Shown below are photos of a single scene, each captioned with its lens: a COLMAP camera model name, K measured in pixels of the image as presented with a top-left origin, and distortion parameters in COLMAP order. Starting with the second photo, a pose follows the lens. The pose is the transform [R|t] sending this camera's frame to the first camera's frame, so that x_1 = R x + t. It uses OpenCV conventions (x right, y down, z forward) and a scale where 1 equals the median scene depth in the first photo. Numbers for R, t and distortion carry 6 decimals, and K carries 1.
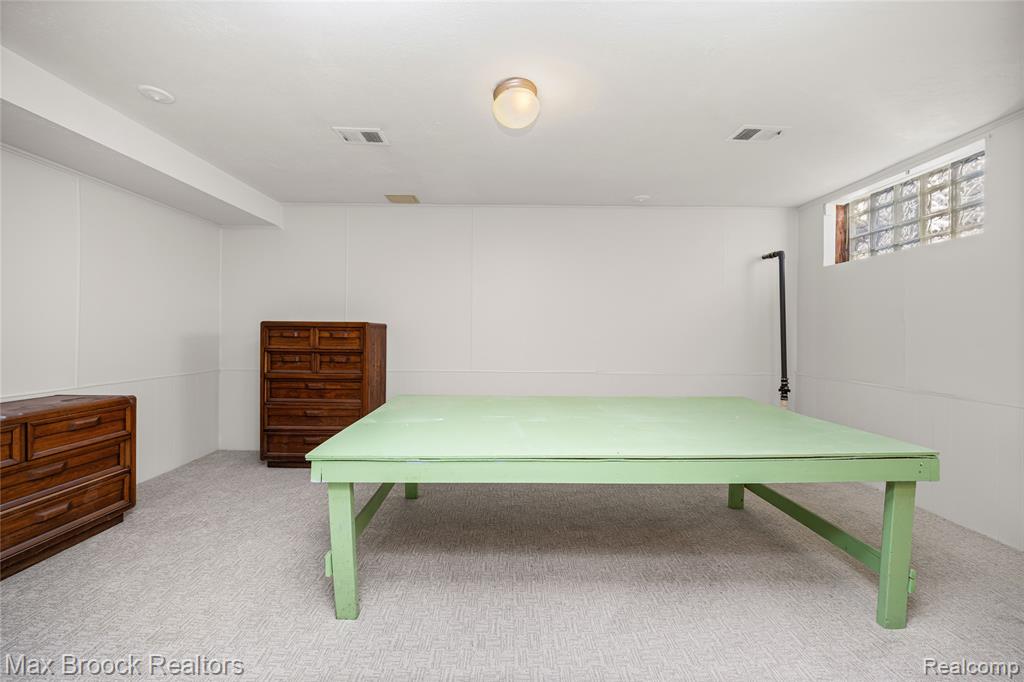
lens RADIAL K [[373.5, 0, 510.9], [0, 373.5, 342.4], [0, 0, 1]] dist [-0.001423, -0.000155]
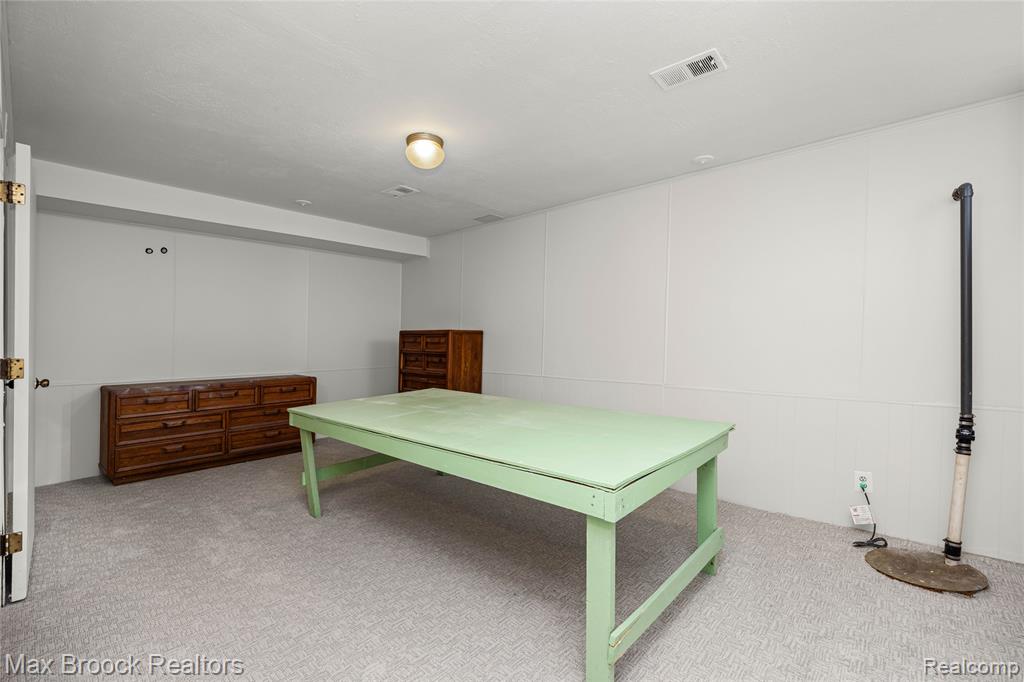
lens RADIAL K [[440.1, 0, 509.0], [0, 440.1, 340.2], [0, 0, 1]] dist [-0.002433, -0.000303]
pose [[0.741959, -0.006441, -0.670414, 0.704029], [-0.006888, 0.999828, -0.017229, 0.003131], [0.670410, 0.017401, 0.741787, 0.077523]]
